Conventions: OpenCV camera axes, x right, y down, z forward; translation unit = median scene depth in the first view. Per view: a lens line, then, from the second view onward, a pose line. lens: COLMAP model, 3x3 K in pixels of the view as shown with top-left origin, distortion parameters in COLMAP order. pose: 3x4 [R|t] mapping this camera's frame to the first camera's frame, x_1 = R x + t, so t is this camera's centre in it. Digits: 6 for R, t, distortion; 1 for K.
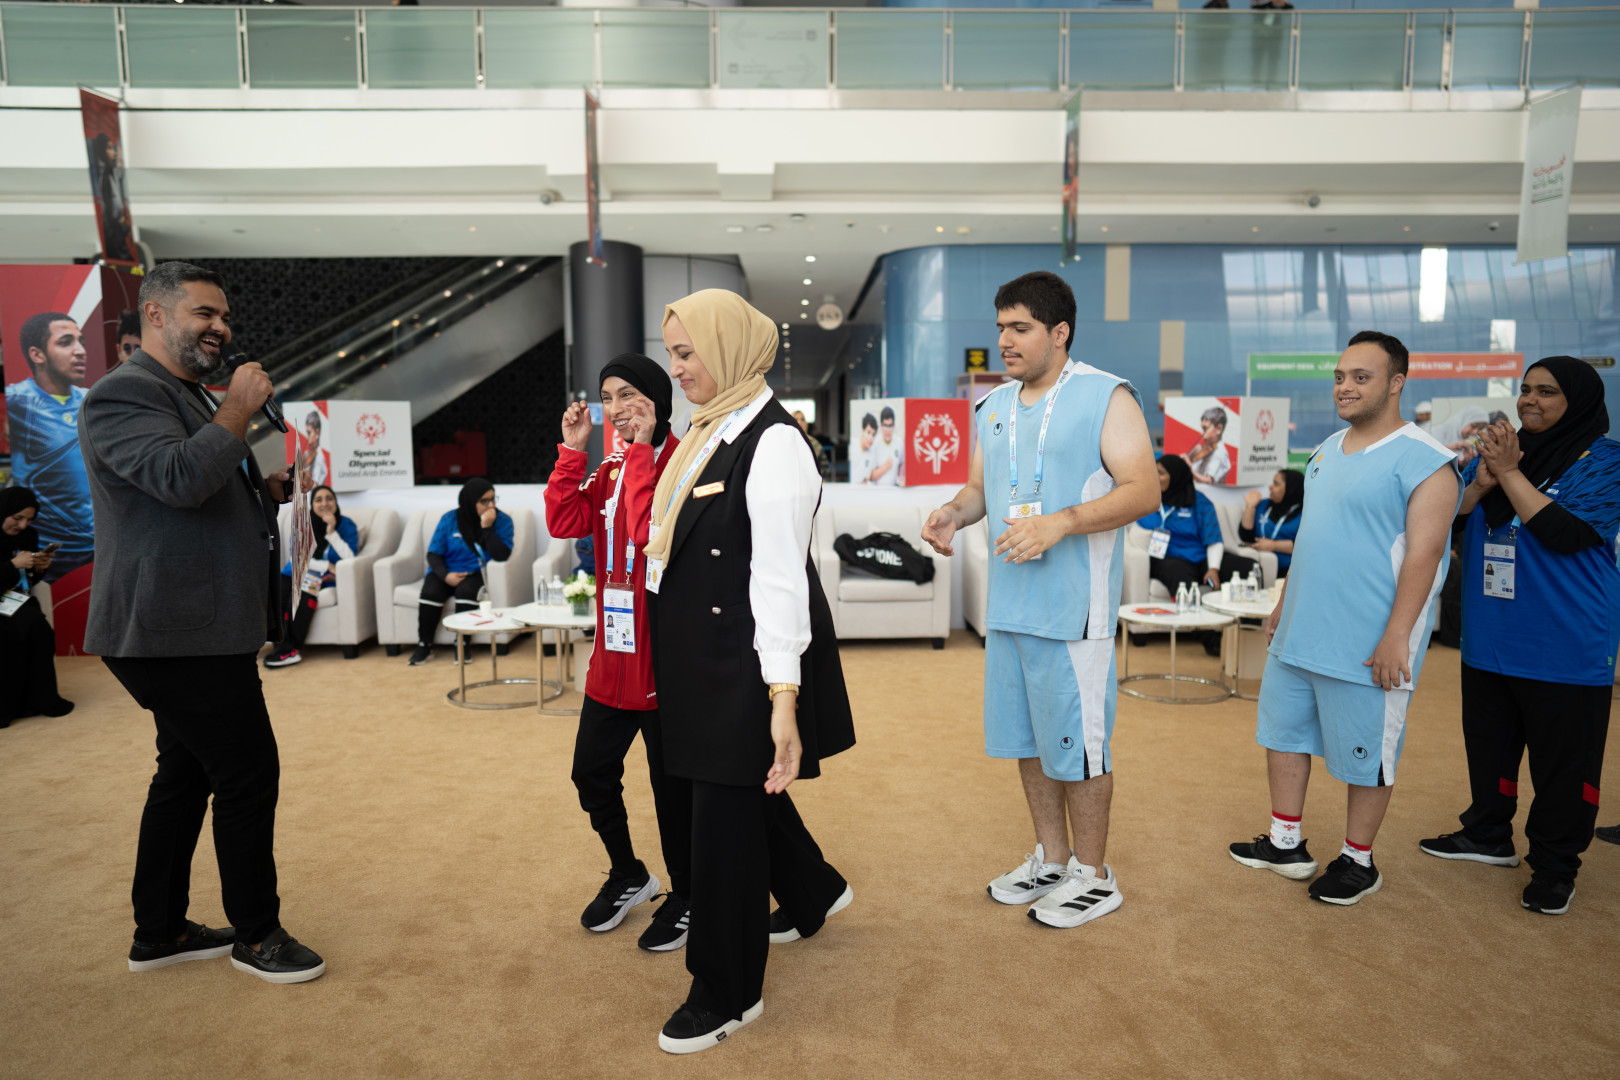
lens RADIAL K [[1065.1, 0, 795.3], [0, 1065.1, 547.4], [0, 0, 1]] dist [-0.038924, 0.046231]
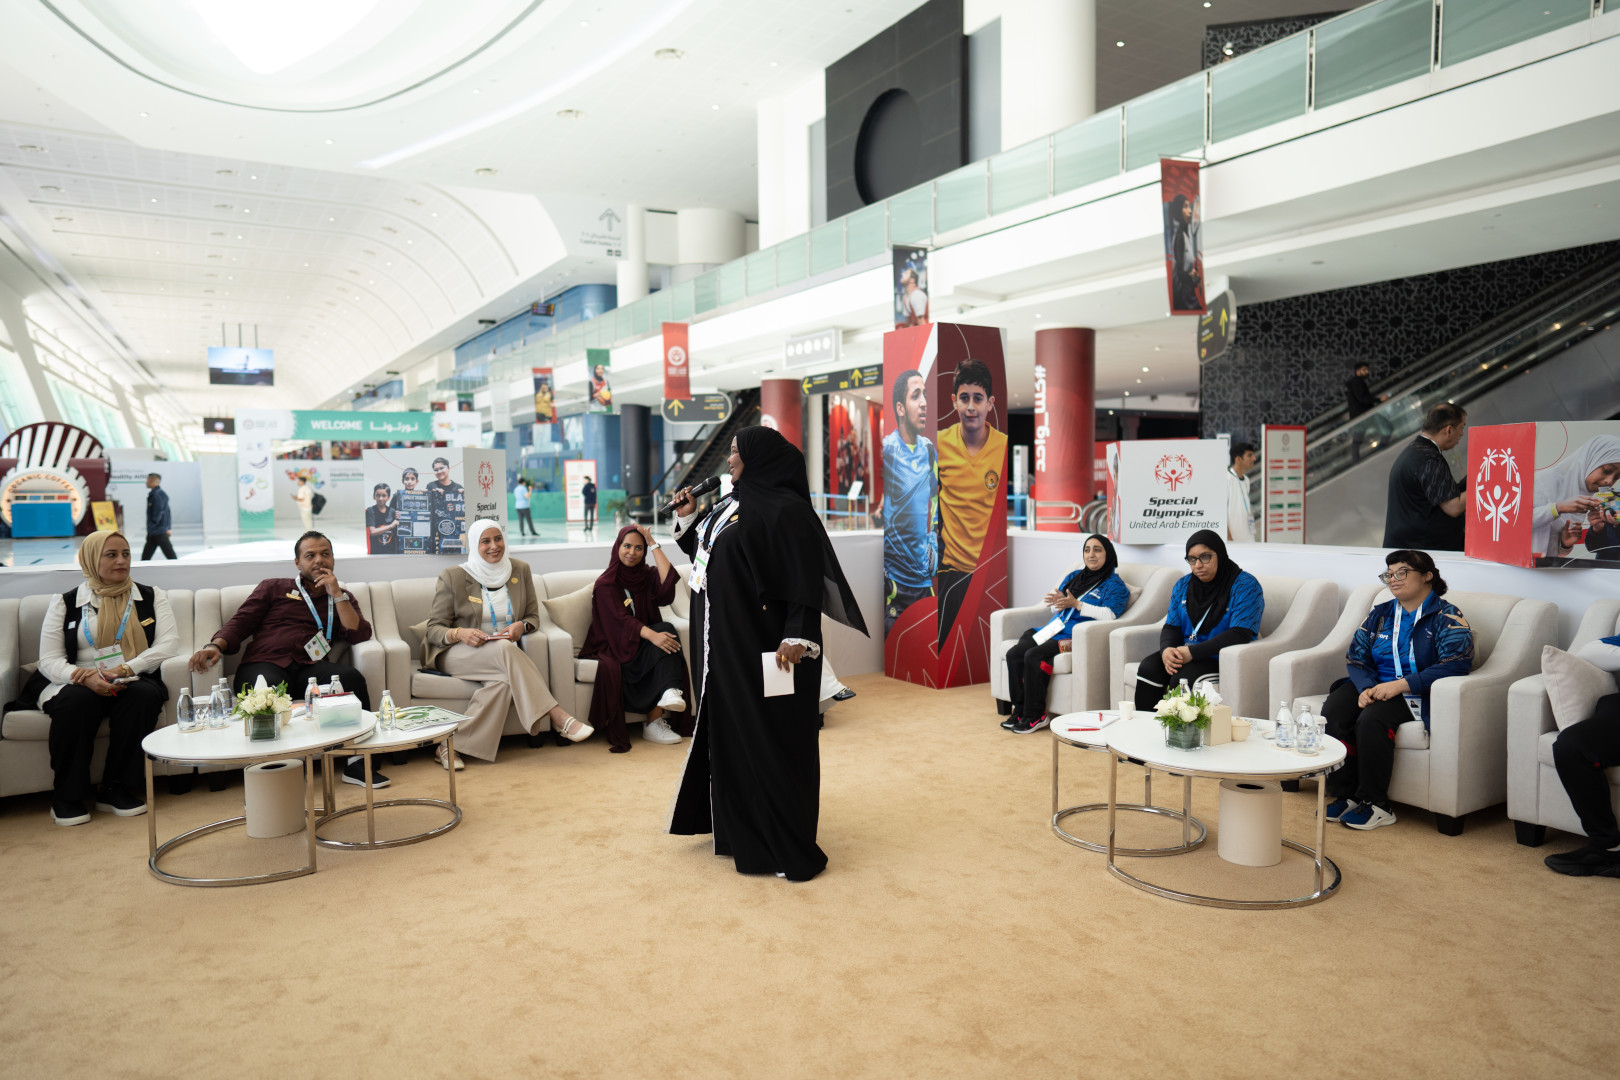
lens RADIAL K [[1065.1, 0, 808.5], [0, 1065.1, 545.2], [0, 0, 1]] dist [-0.038924, 0.046231]
pose [[0.496919, 0.052297, -0.866220, 0.214780], [-0.084777, 0.996333, 0.011518, -0.042577], [0.863646, 0.067712, 0.499531, 0.358382]]
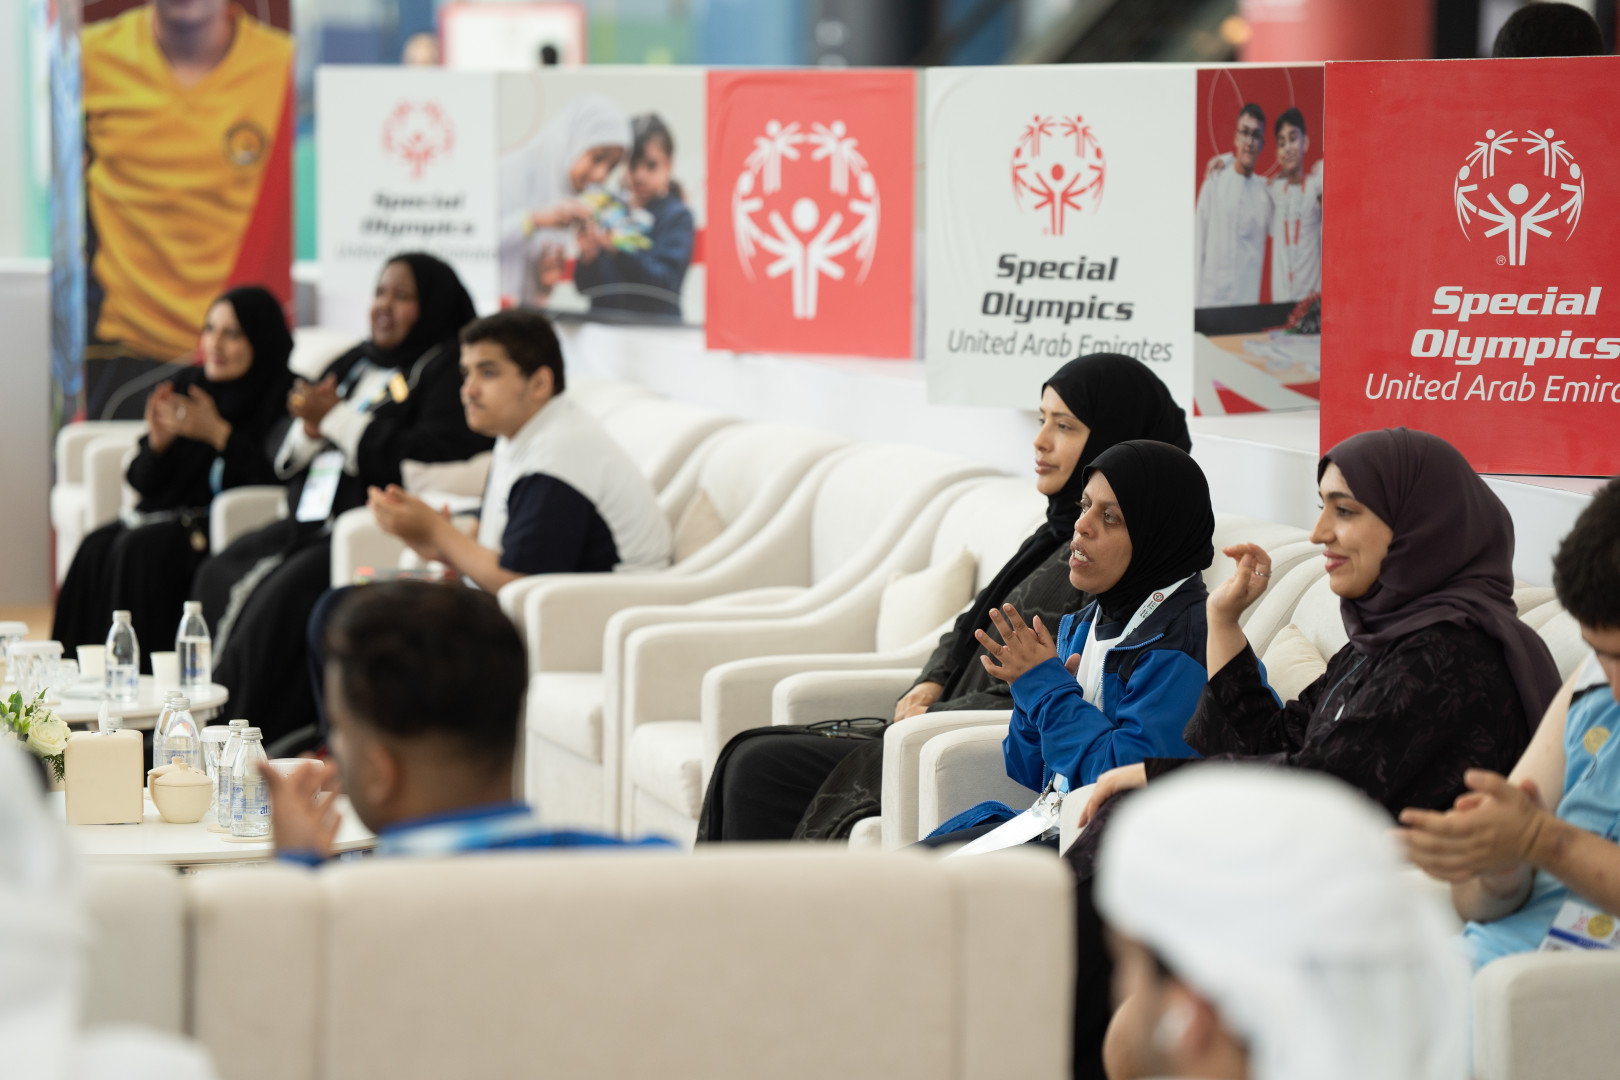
lens RADIAL K [[6362.0, 0, 808.9], [0, 6362.0, 540.2], [0, 0, 1]] dist [0.887186, 0.000000]
pose [[0.232776, 0.075518, -0.969594, 2.146547], [-0.114017, 0.992224, 0.049908, -0.109587], [0.965824, 0.098933, 0.239576, 0.645922]]
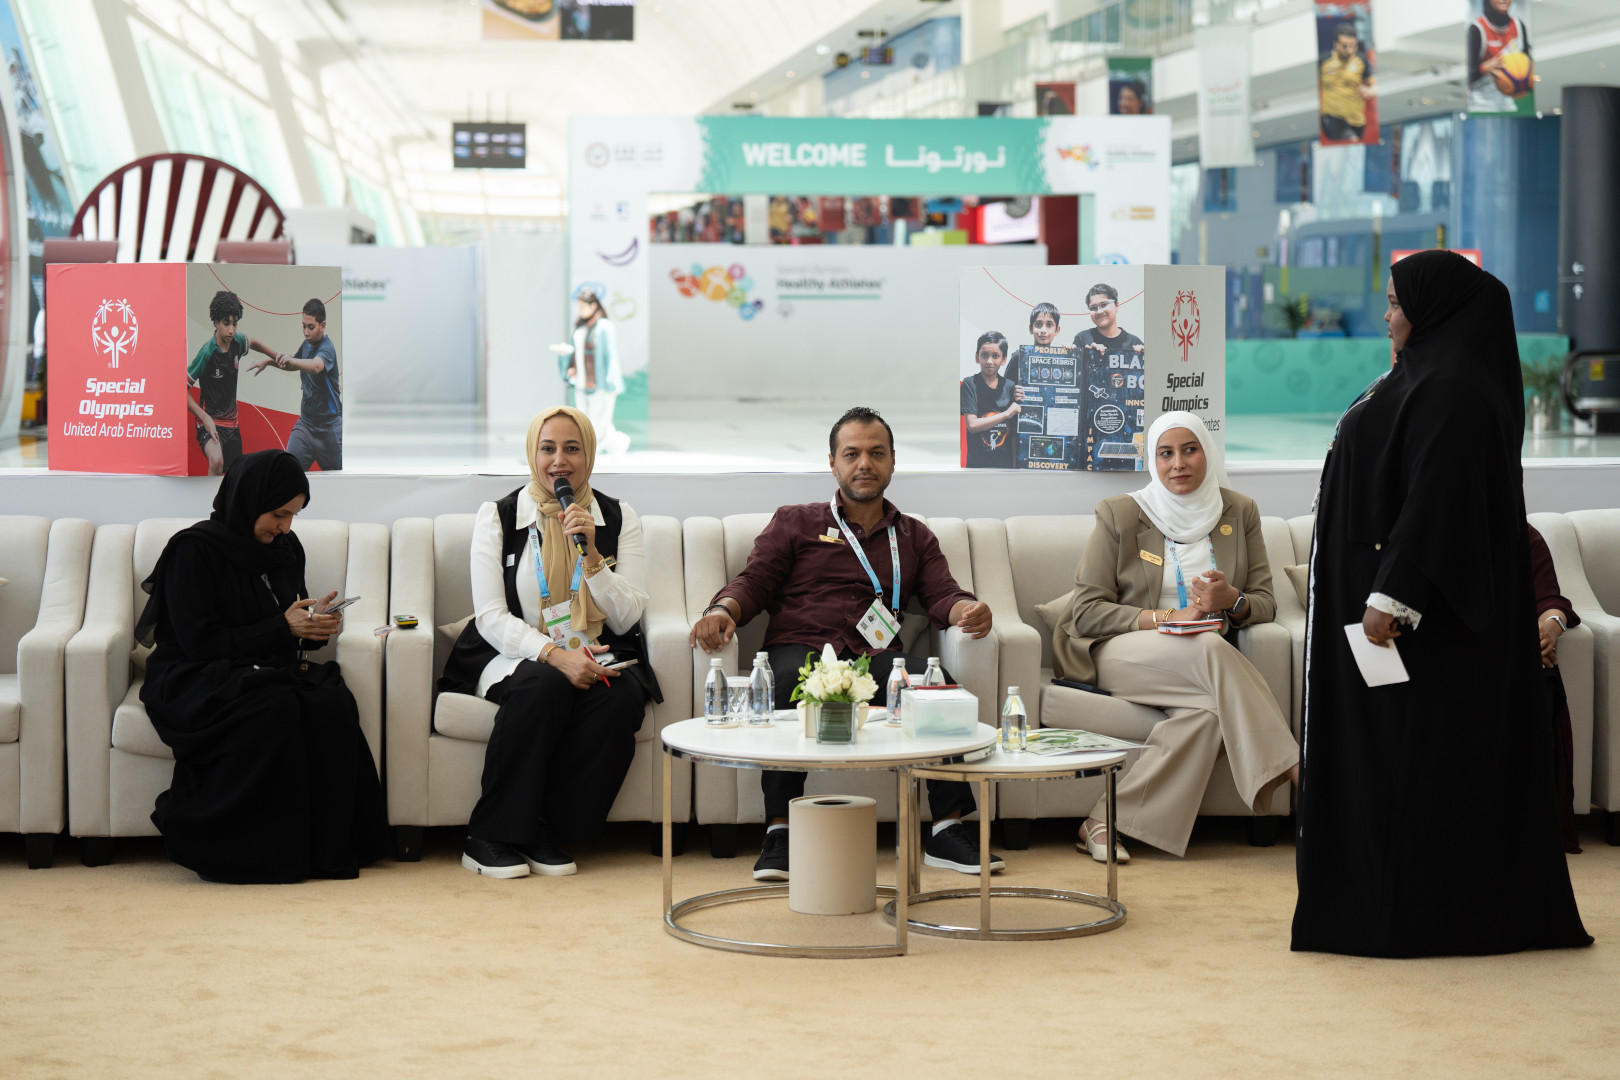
lens RADIAL K [[3269.0, 0, 806.1], [0, 3269.0, 525.1], [0, 0, 1]] dist [0.041873, 0.000000]
pose [[0.113419, 0.070804, -0.991021, 0.698768], [-0.107462, 0.992480, 0.058610, -0.045042], [0.987719, 0.099850, 0.120175, 0.241117]]
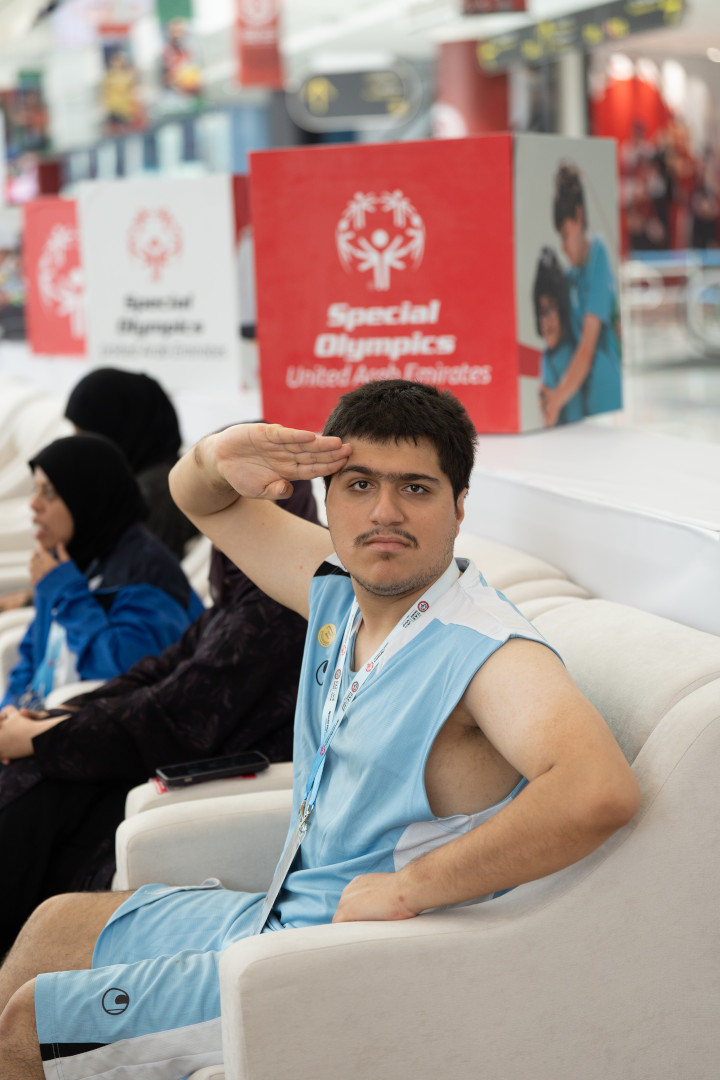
lens RADIAL K [[2385.0, 0, 360.0], [0, 2385.0, 540.5], [0, 0, 1]] dist [0.174930, 0.000000]
pose [[0.250758, 0.117942, -0.960838, 1.528871], [-0.068614, 0.992219, 0.103888, -0.115723], [0.965615, 0.039877, 0.256900, 0.935644]]
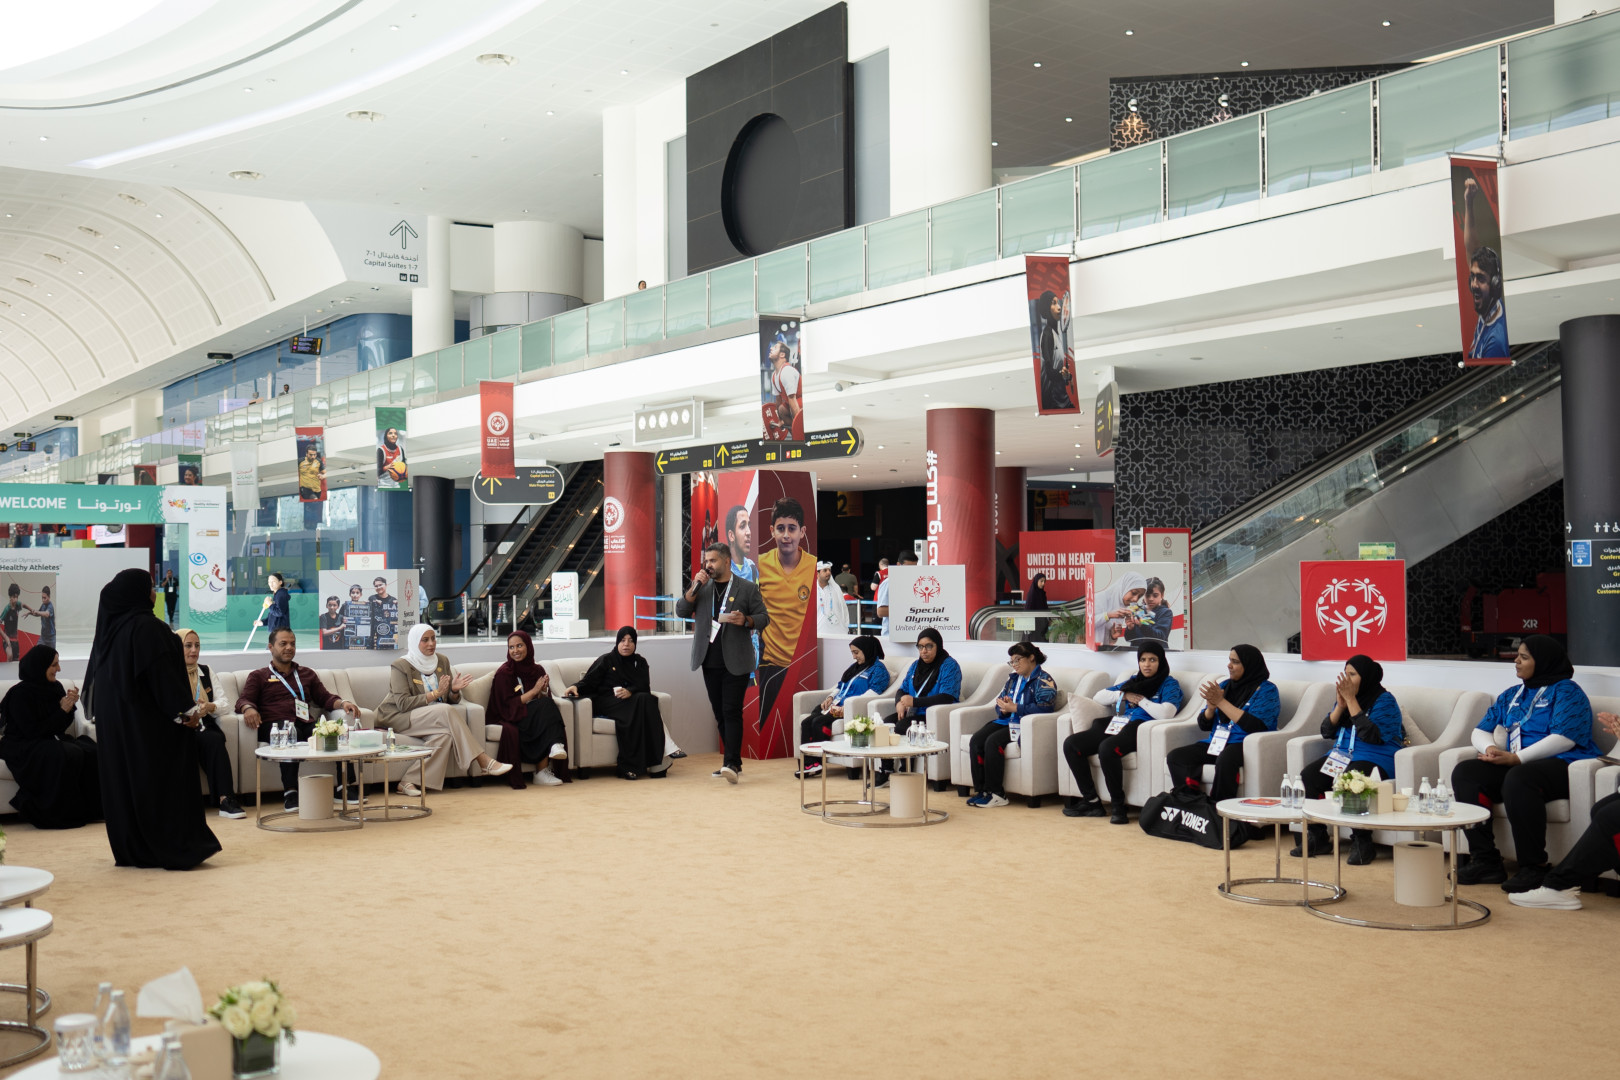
lens RADIAL K [[1620.9, 0, 809.7], [0, 1620.9, 541.1], [0, 0, 1]] dist [-0.027273, 0.000000]
pose [[0.570834, -0.014927, -0.820930, 1.075662], [-0.083203, 0.993636, -0.075922, -0.021197], [0.816839, 0.111642, 0.565960, -0.119276]]
